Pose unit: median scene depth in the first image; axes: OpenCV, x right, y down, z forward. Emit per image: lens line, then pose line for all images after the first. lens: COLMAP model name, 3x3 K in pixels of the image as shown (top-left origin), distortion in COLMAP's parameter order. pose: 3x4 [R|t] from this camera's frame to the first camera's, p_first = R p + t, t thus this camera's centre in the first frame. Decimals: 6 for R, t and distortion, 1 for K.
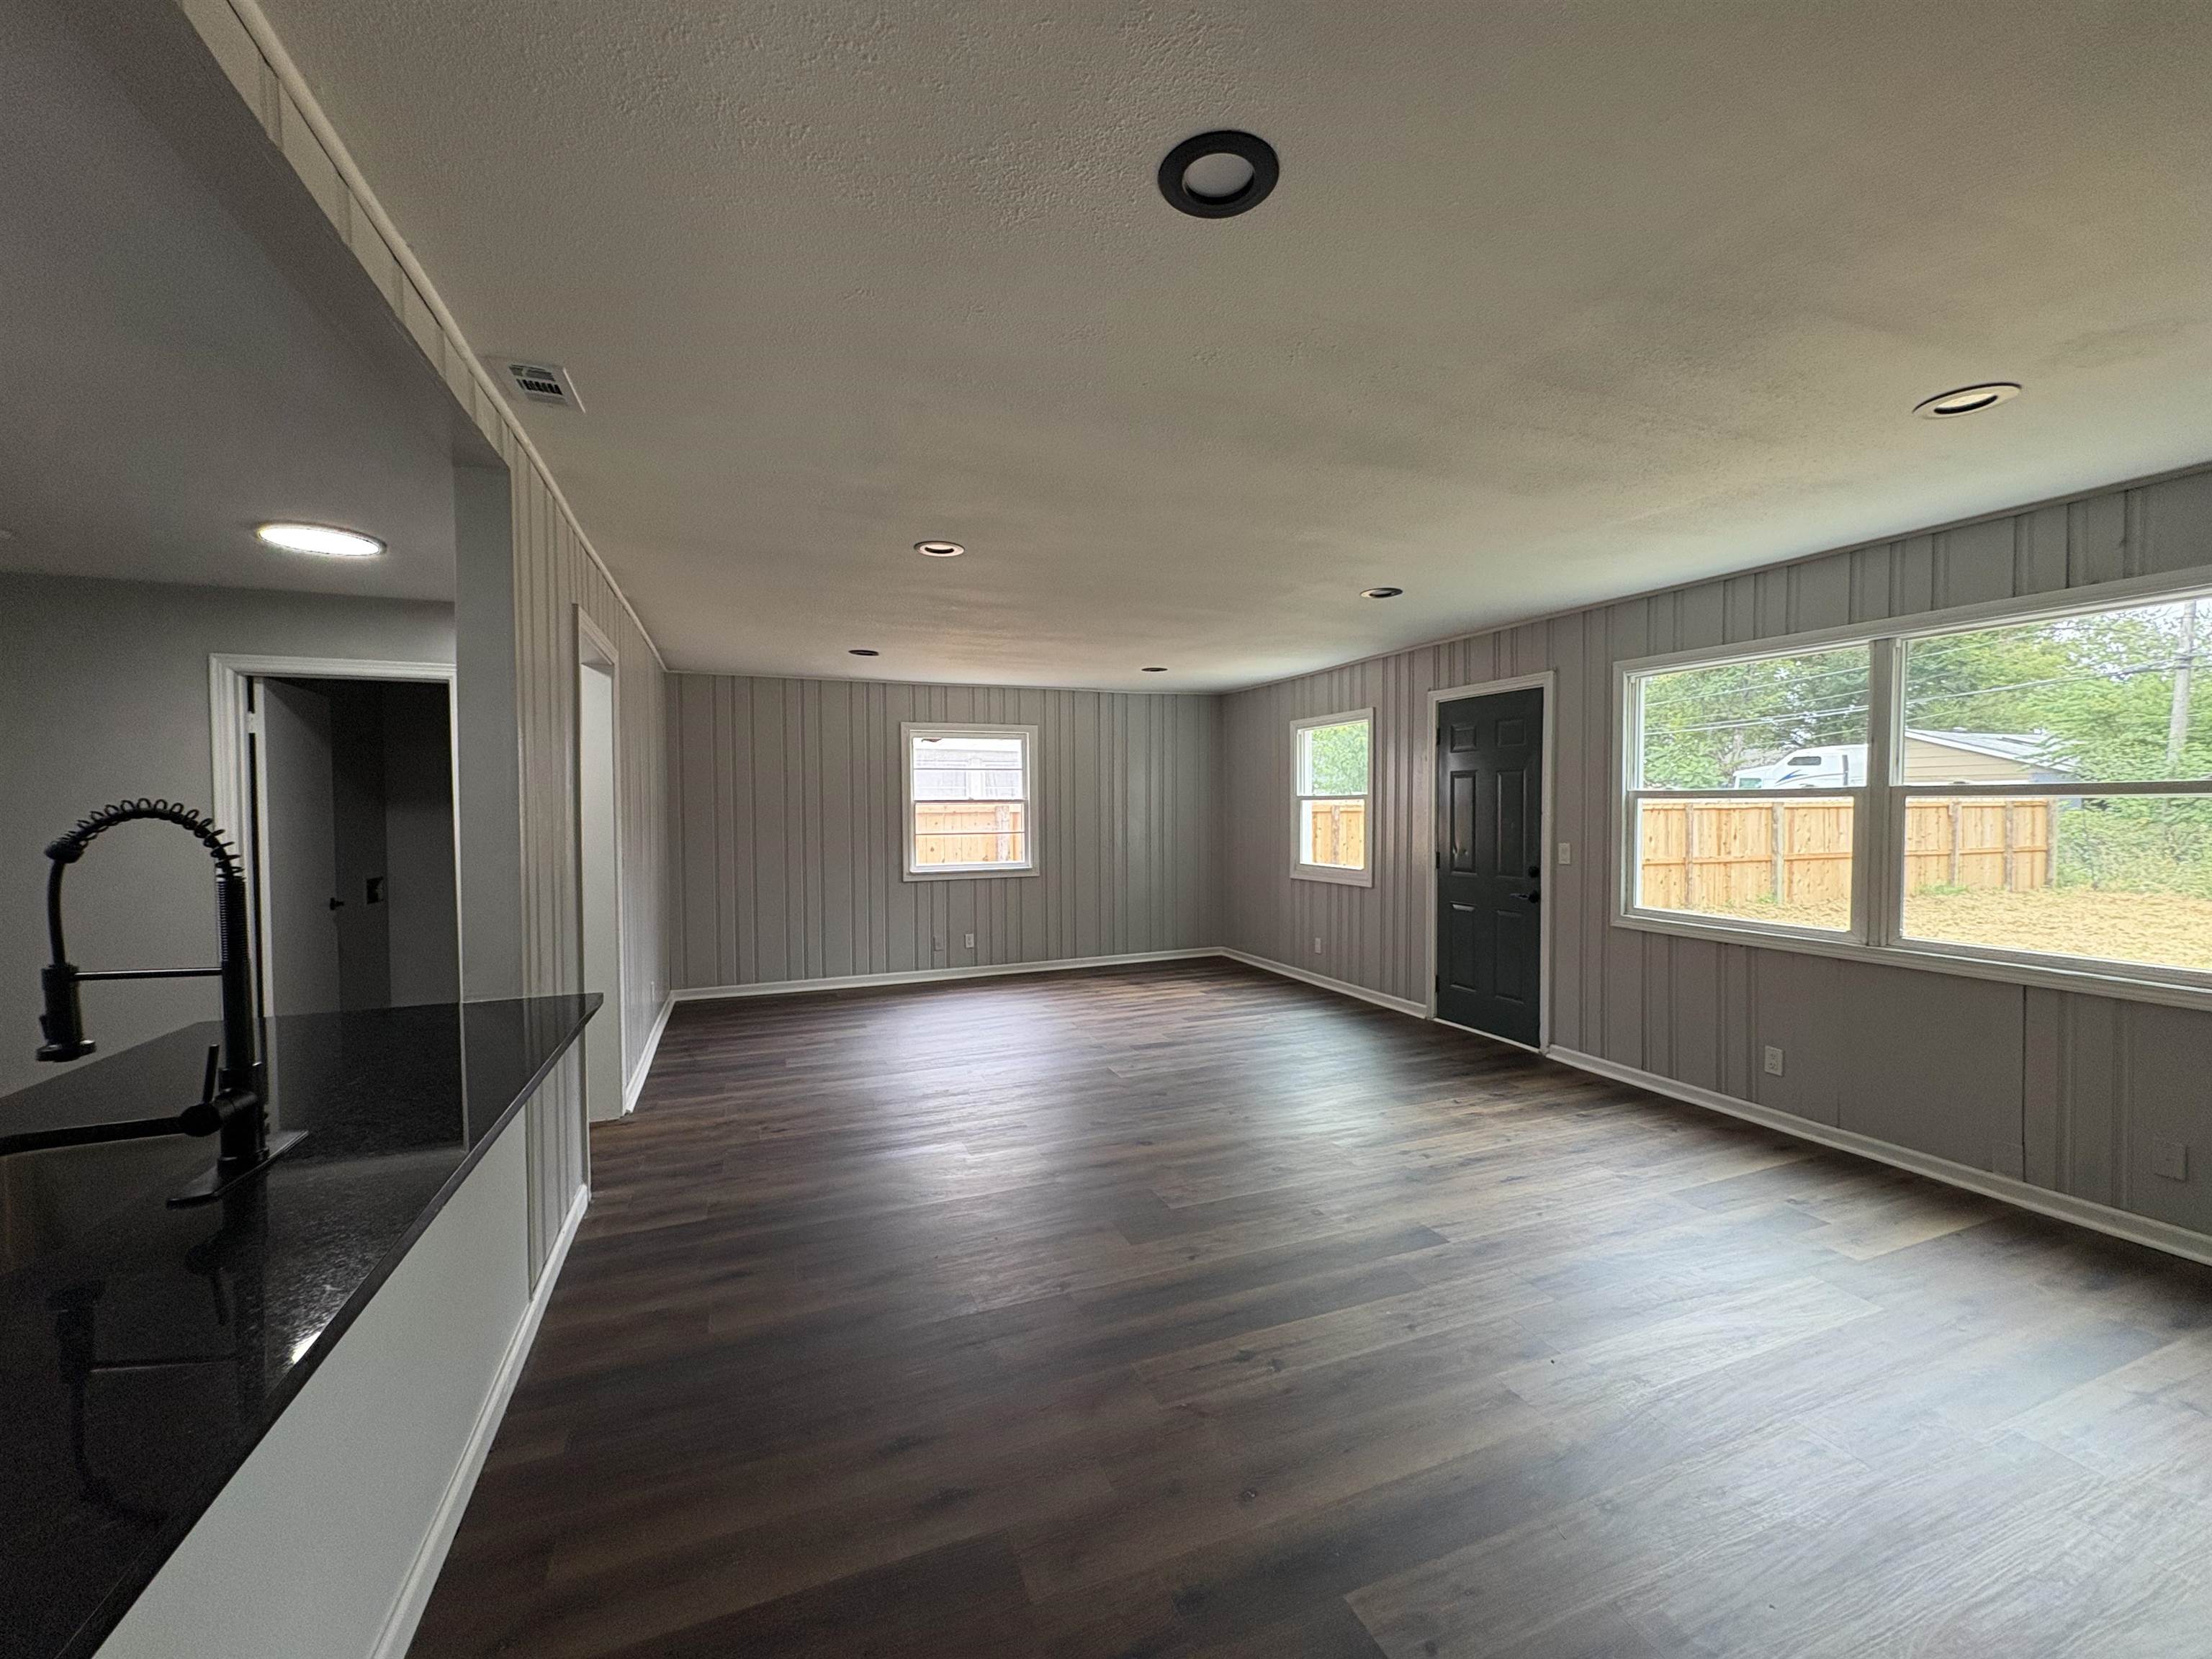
lens RADIAL K [[881.1, 0, 1106.0], [0, 881.1, 829.5], [0, 0, 1]] dist [0.000959, -0.000094]
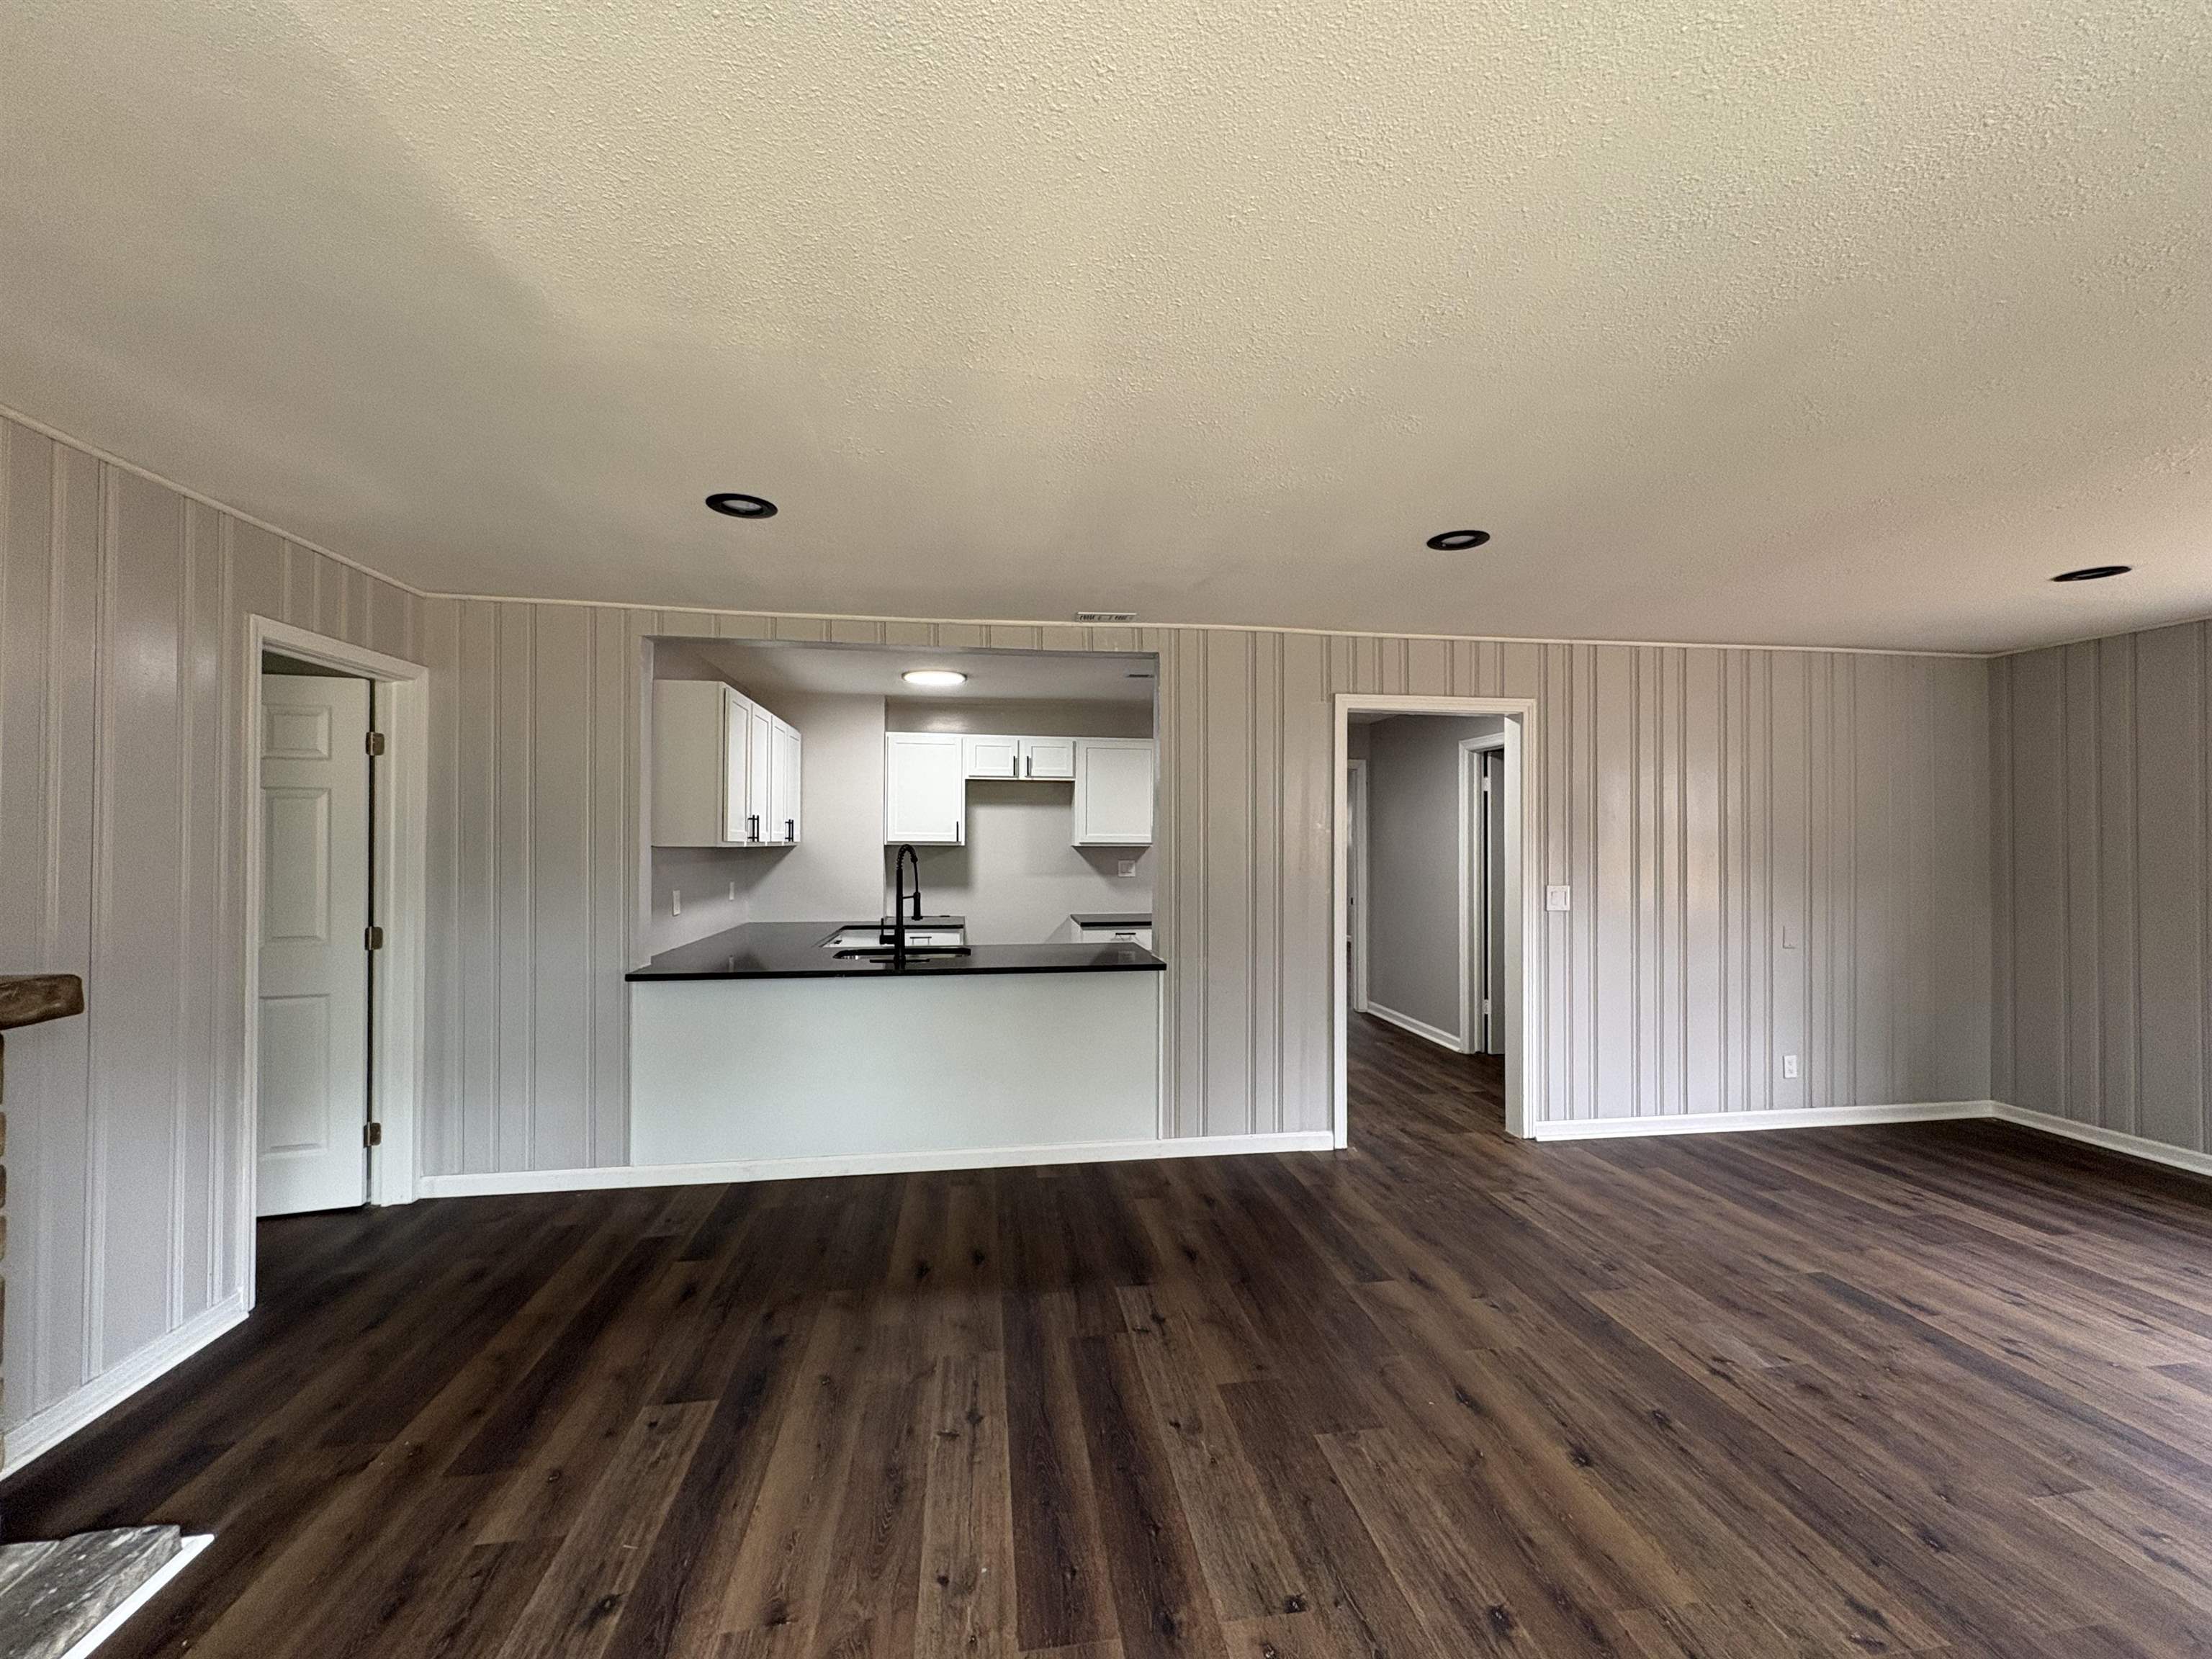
lens RADIAL K [[881.1, 0, 1106.0], [0, 881.1, 829.5], [0, 0, 1]] dist [0.000959, -0.000094]
pose [[-0.225373, -0.006103, -0.974253, 0.696585], [-0.021918, 0.999759, -0.001192, -0.037365], [0.974026, 0.021085, -0.225453, 0.868815]]
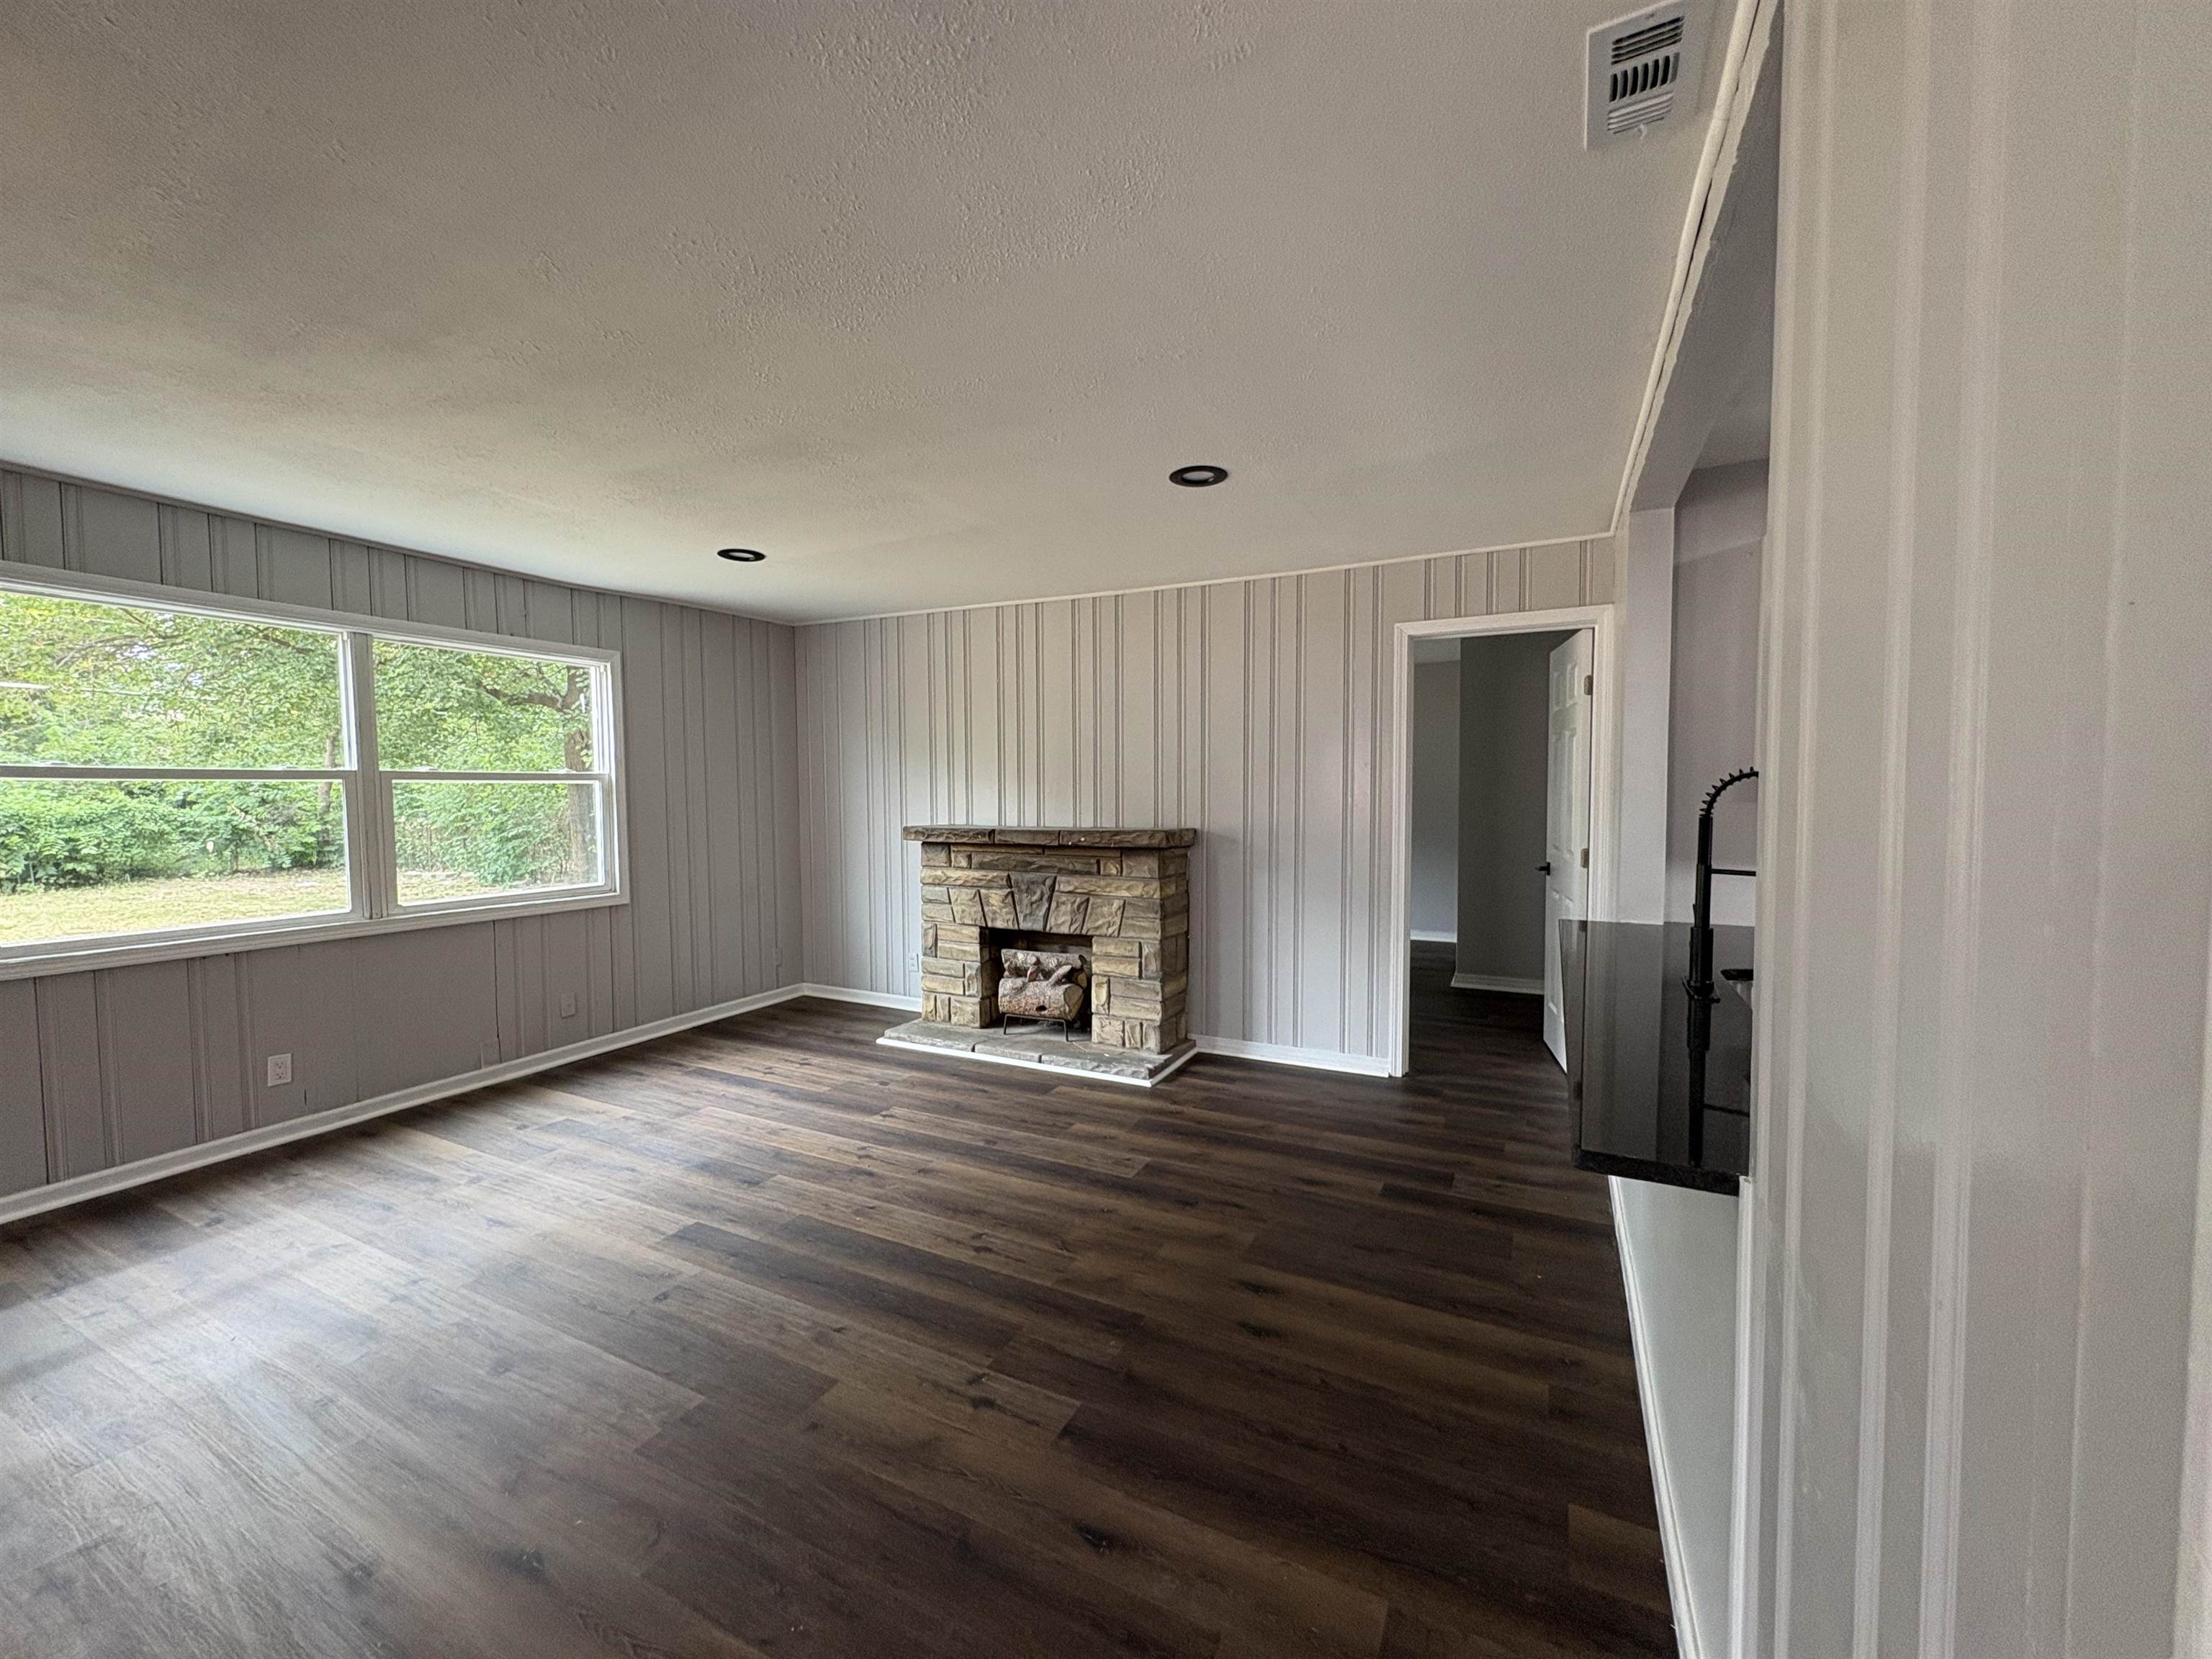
lens RADIAL K [[881.1, 0, 1106.0], [0, 881.1, 829.5], [0, 0, 1]] dist [0.000959, -0.000094]
pose [[-0.666236, -0.025386, 0.745309, -0.524271], [0.027079, 0.997938, 0.058197, -0.015450], [-0.745249, 0.058956, -0.664175, 1.045720]]
